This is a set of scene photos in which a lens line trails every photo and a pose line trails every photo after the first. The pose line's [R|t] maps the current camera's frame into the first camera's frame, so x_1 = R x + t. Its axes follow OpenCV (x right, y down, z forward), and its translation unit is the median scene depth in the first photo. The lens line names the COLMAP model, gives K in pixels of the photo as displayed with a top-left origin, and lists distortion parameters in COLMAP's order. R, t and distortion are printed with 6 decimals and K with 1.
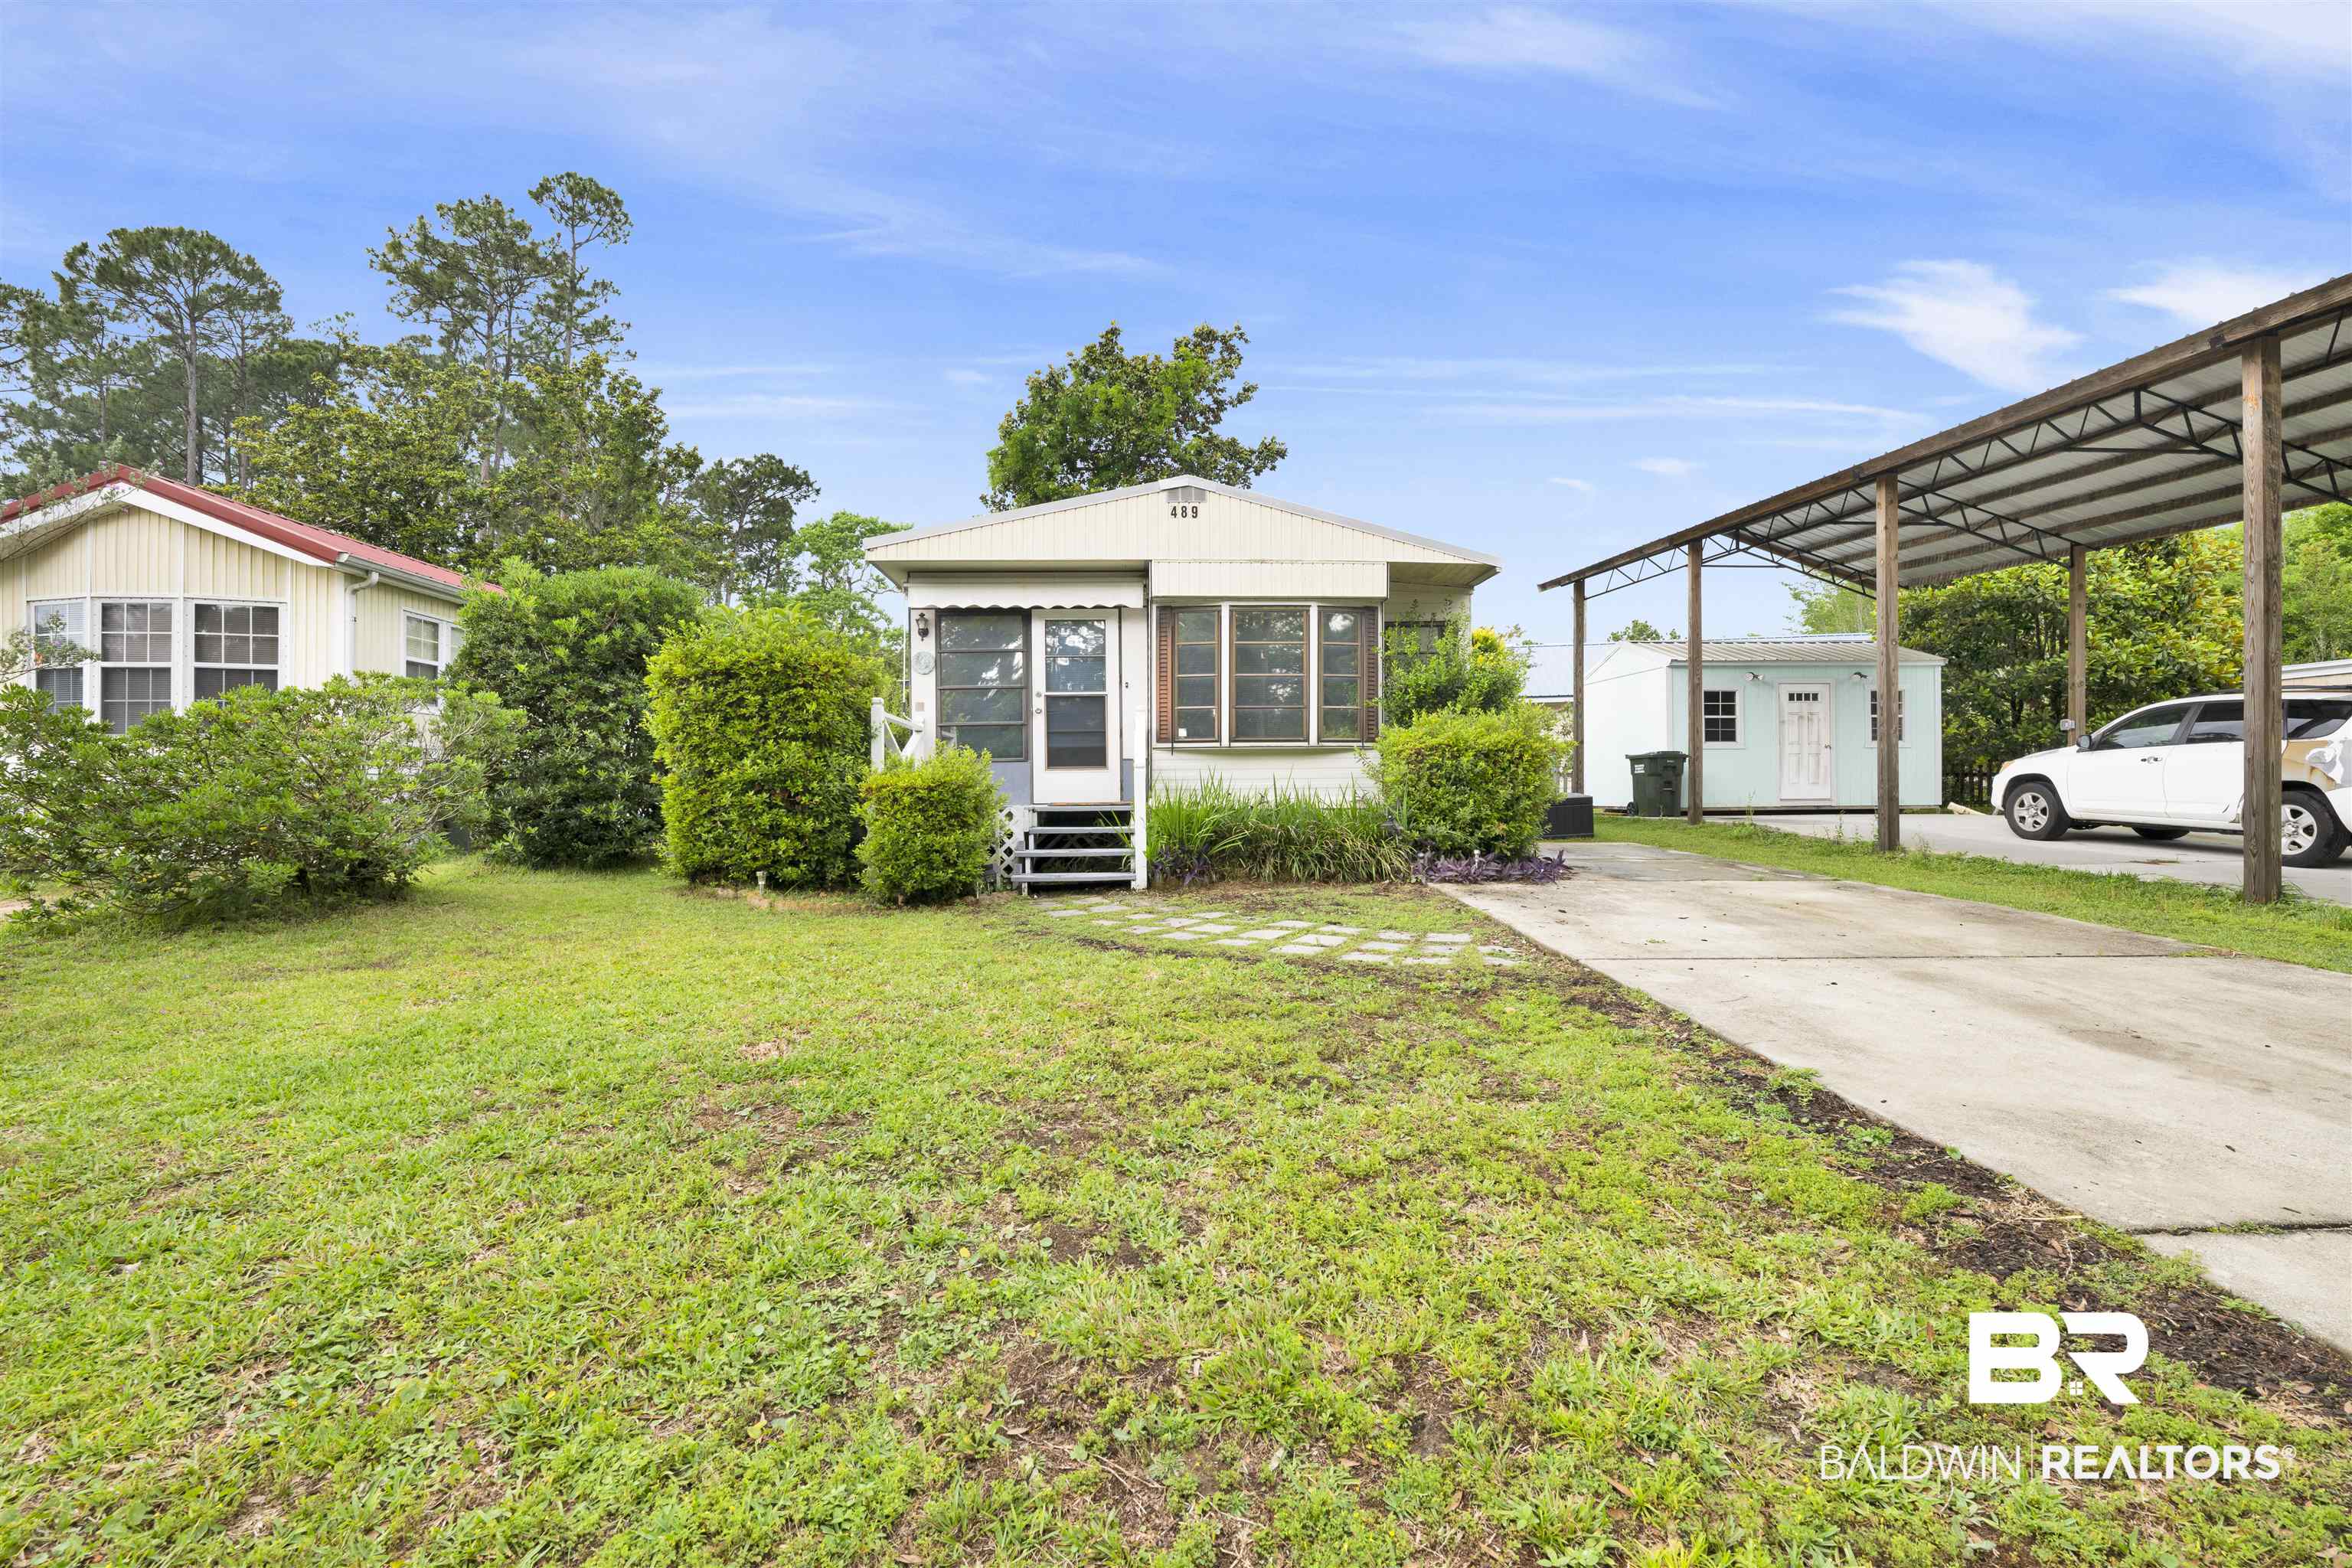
lens RADIAL K [[1029.8, 0, 1165.1], [0, 1029.8, 788.1], [0, 0, 1]] dist [-0.001656, 0.000237]
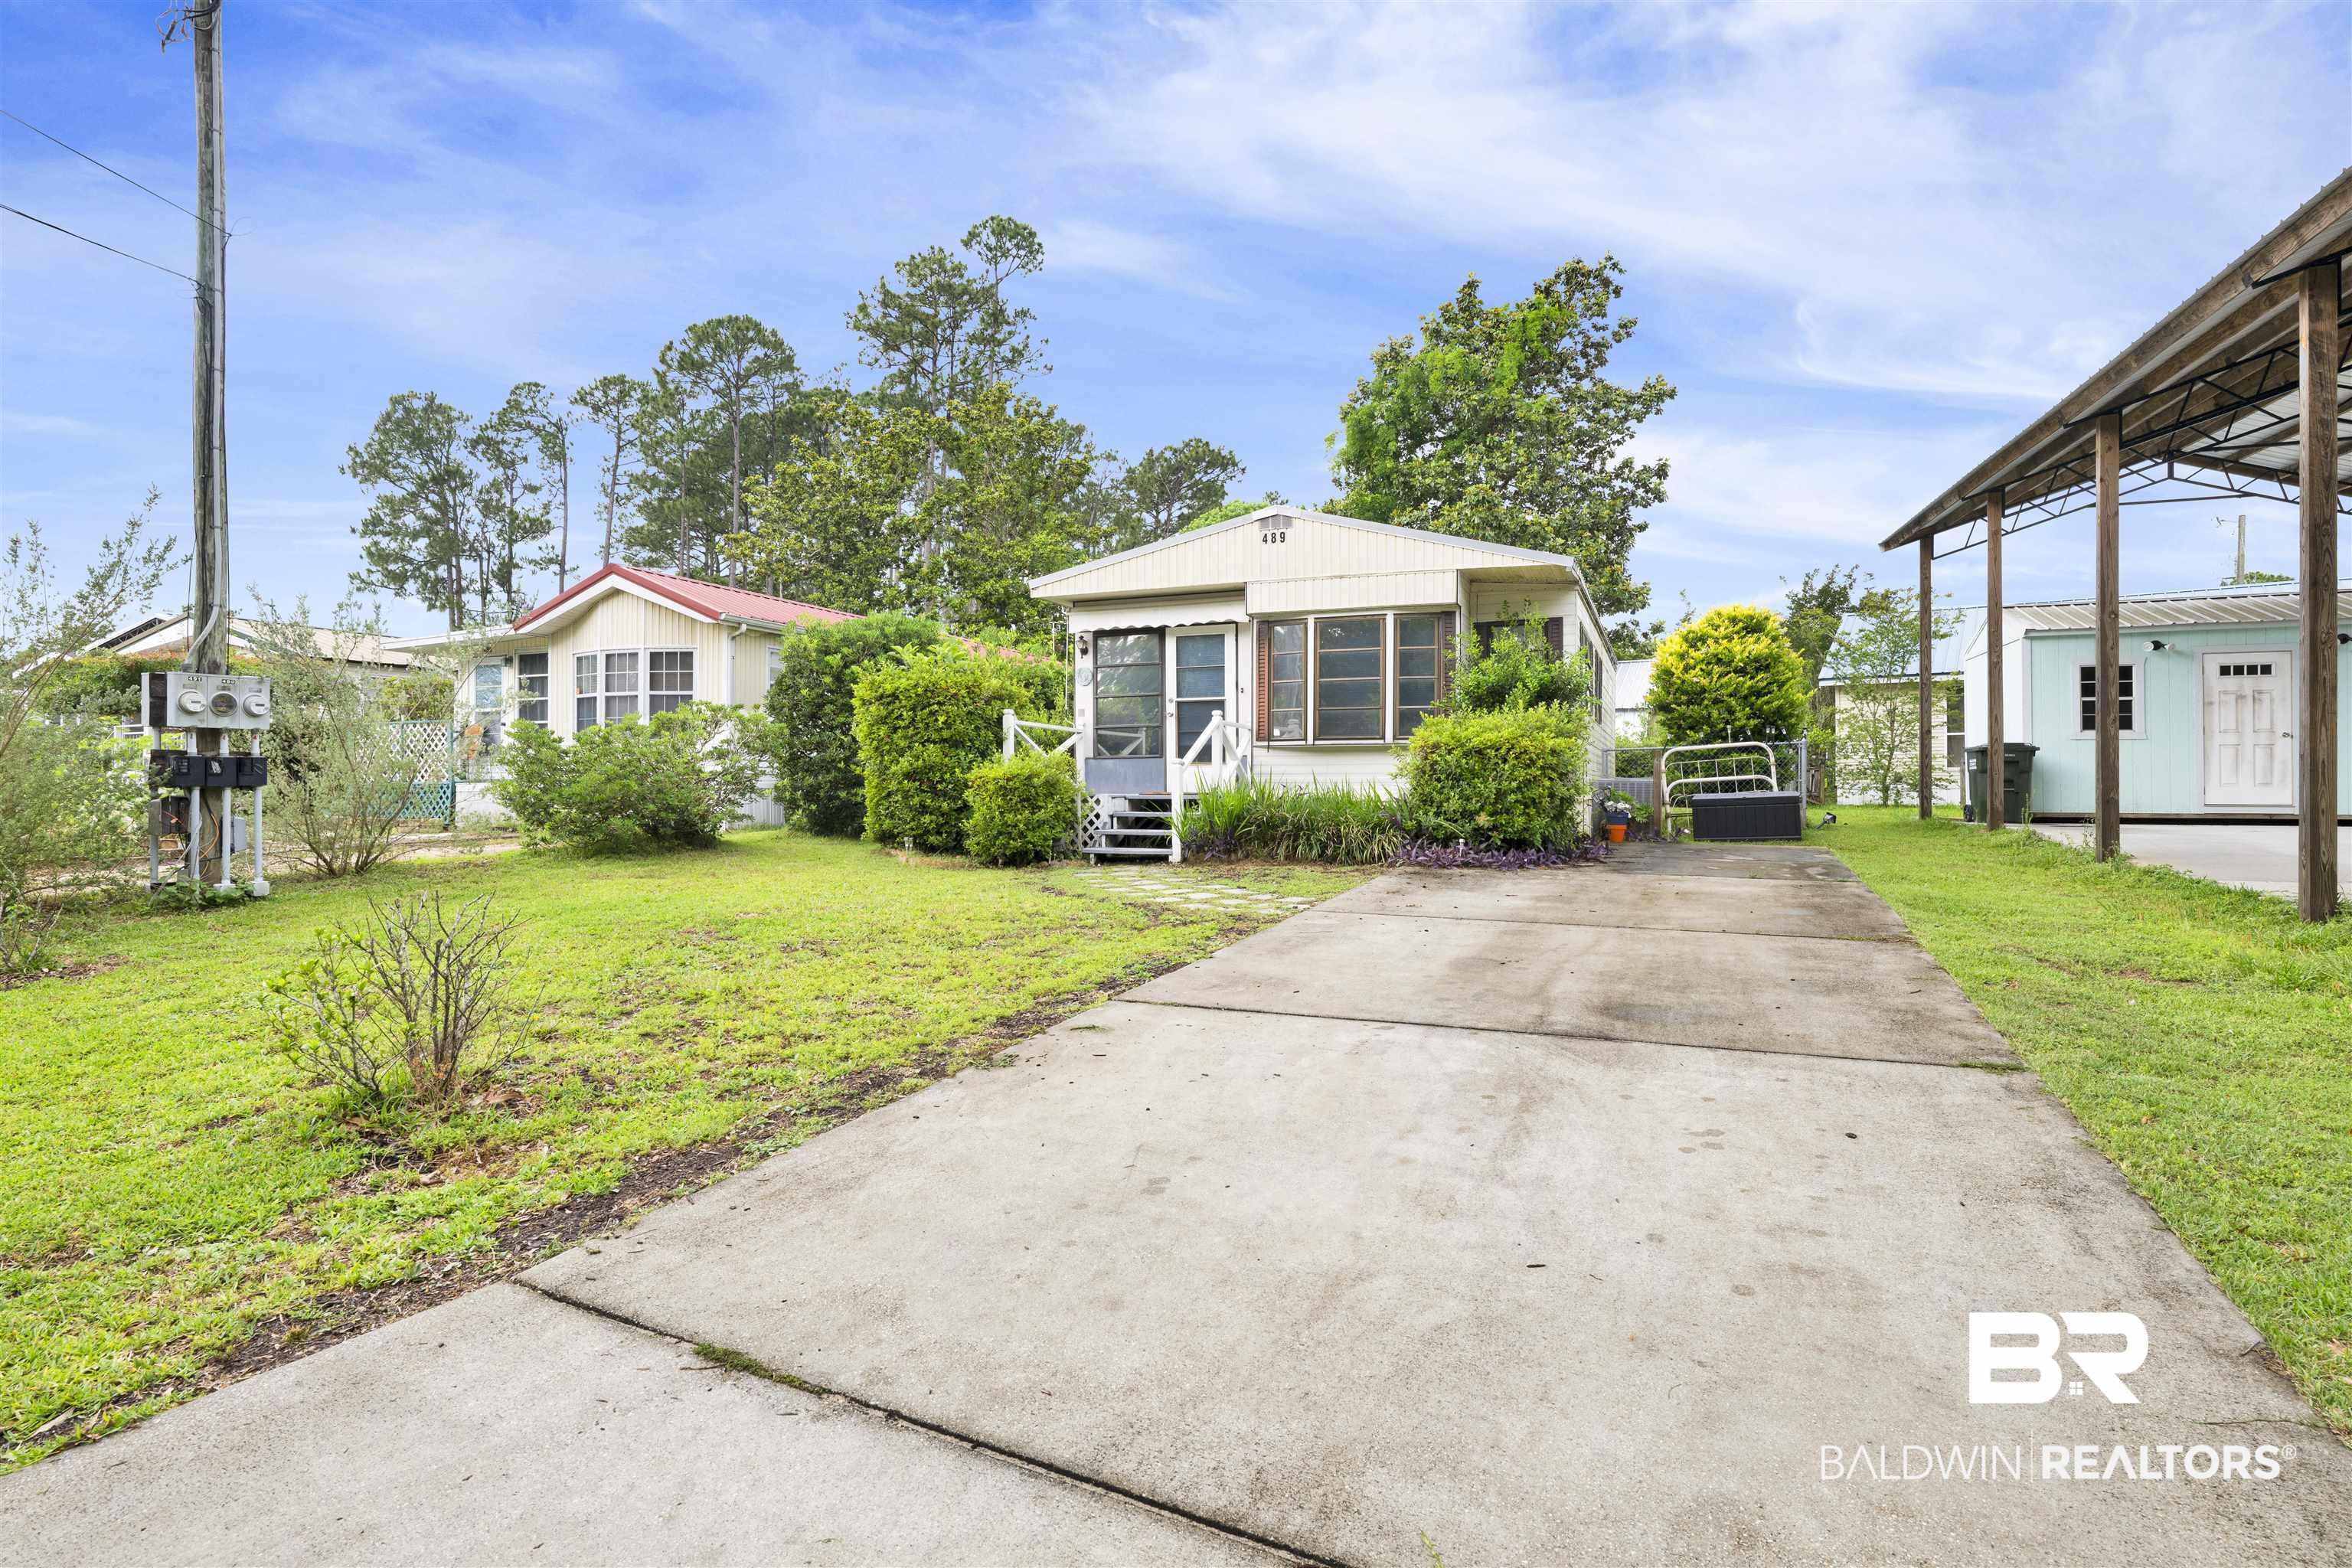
lens RADIAL K [[1250.5, 0, 1176.0], [0, 1250.5, 784.0], [0, 0, 1]] dist [0.002680, -0.000175]
pose [[0.897629, 0.008837, -0.440663, 0.321608], [-0.009348, 0.999956, 0.001012, 0.001583], [0.440653, 0.003211, 0.897672, -0.171818]]
